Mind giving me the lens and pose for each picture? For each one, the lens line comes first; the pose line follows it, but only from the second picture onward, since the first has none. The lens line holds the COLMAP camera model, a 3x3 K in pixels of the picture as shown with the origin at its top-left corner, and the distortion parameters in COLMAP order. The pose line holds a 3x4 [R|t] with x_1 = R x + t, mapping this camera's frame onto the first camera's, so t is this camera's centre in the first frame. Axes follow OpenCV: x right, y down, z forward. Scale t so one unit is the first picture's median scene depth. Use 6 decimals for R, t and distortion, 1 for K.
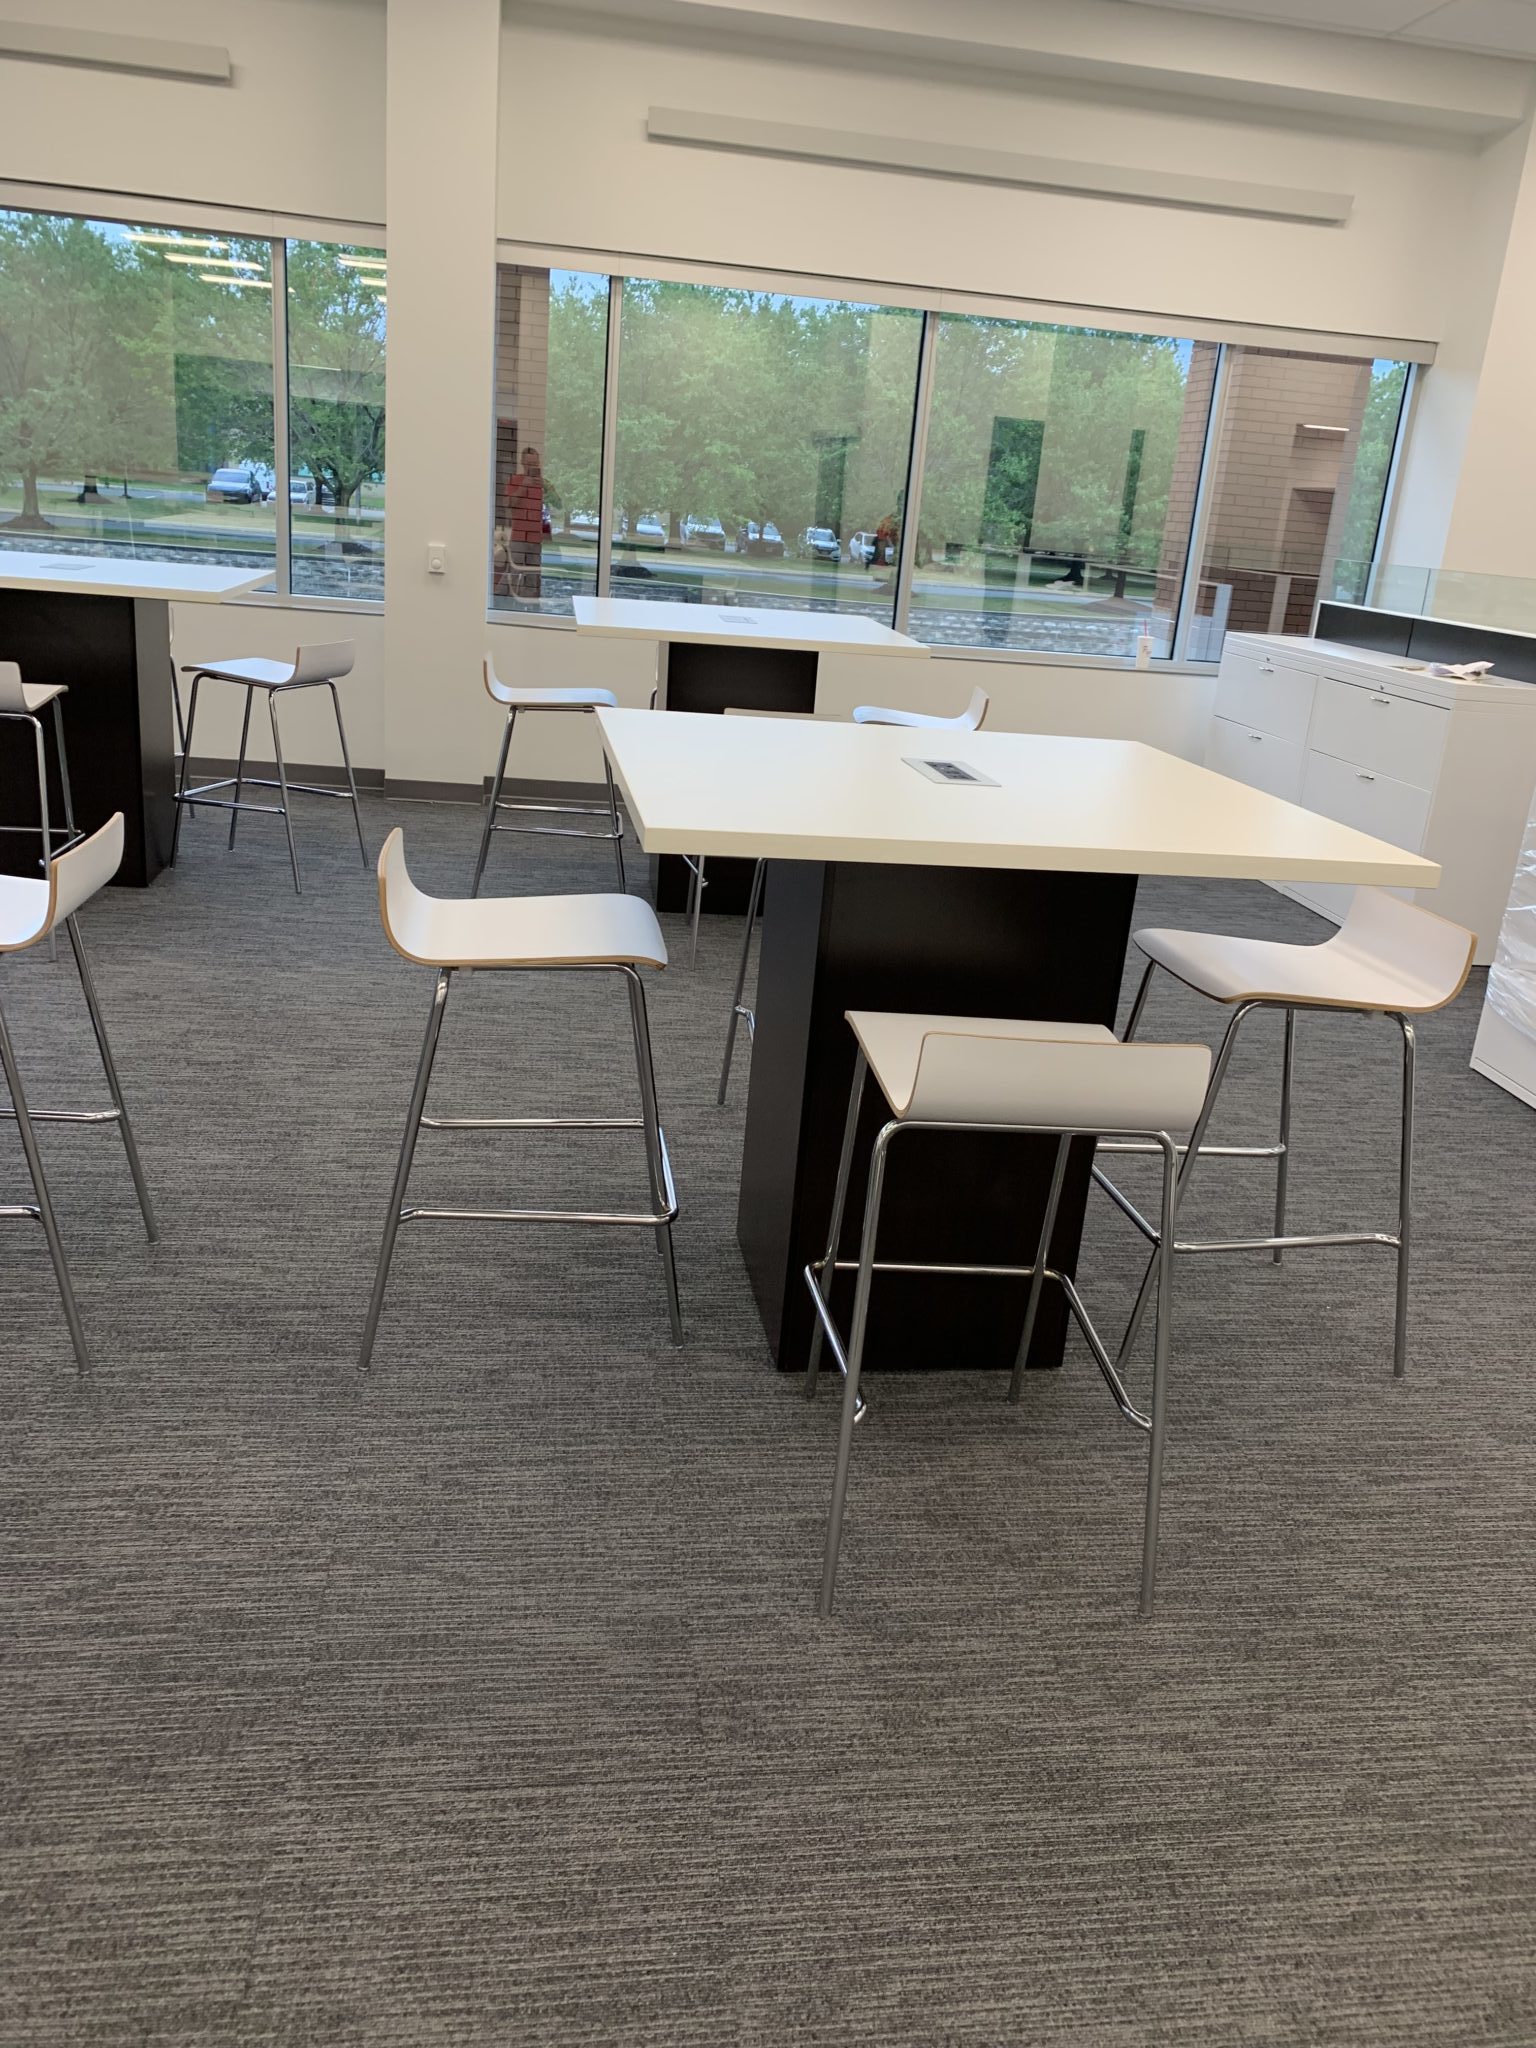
lens RADIAL K [[1553.7, 0, 789.4], [0, 1553.7, 1012.7], [0, 0, 1]] dist [0.012073, -0.009789]
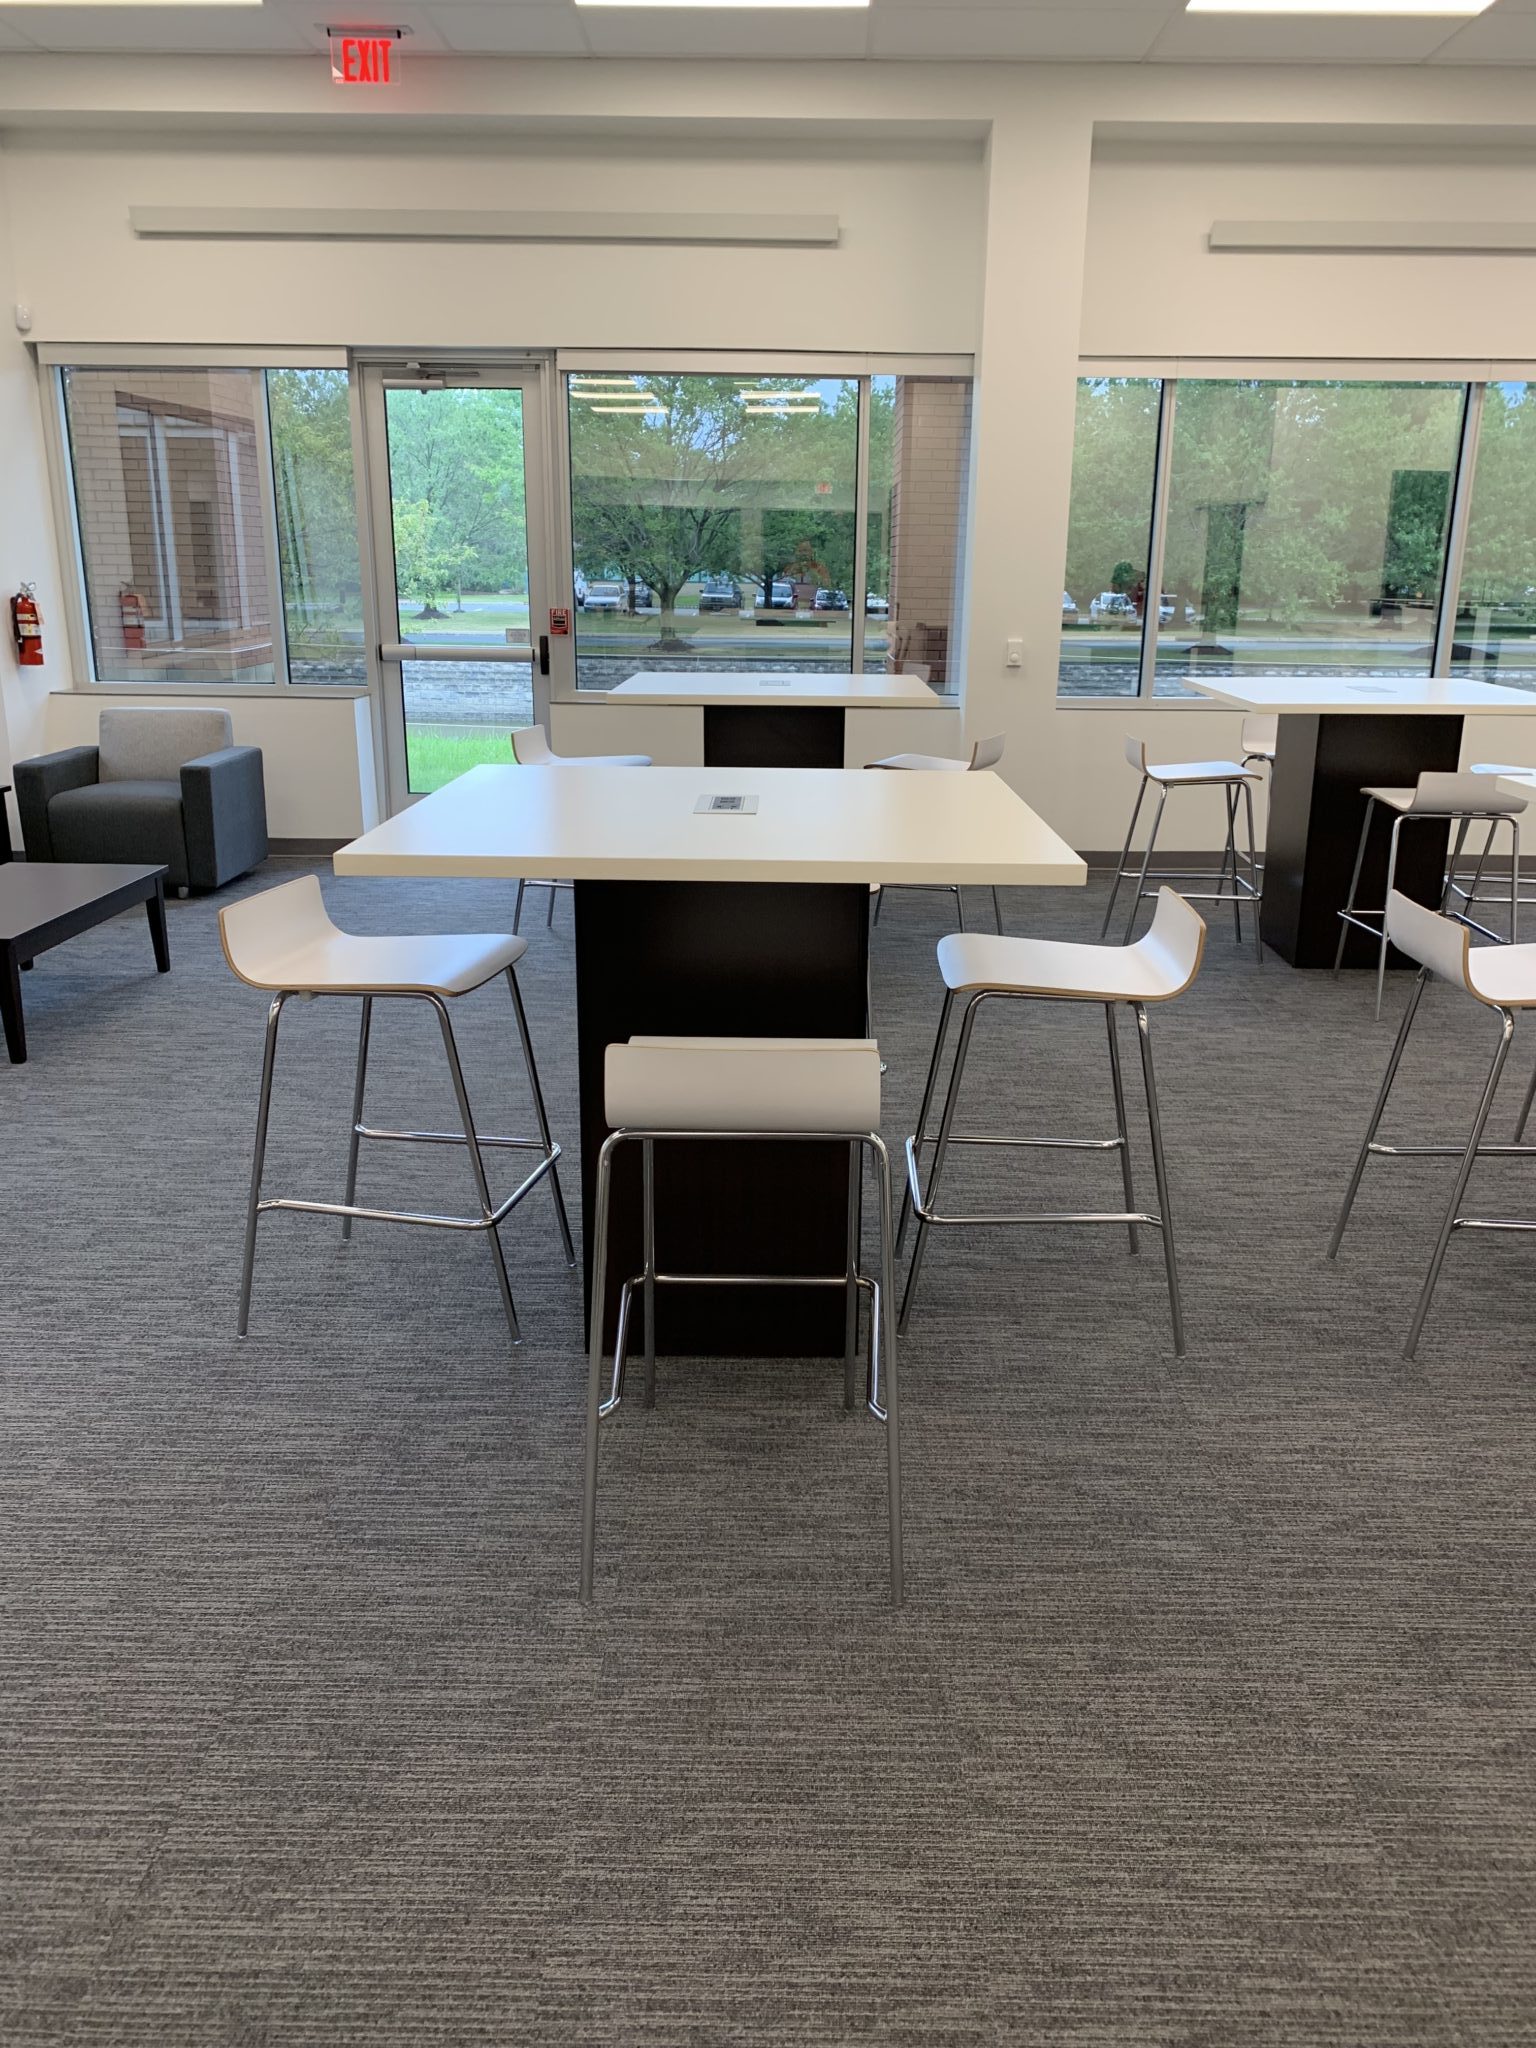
lens RADIAL K [[1553.7, 0, 772.3], [0, 1553.7, 1024.5], [0, 0, 1]] dist [0.012073, -0.009789]
pose [[0.983258, -0.019980, -0.181118, -0.239871], [0.013040, 0.999137, -0.039430, 0.009515], [0.181750, 0.036408, 0.982671, -0.101428]]
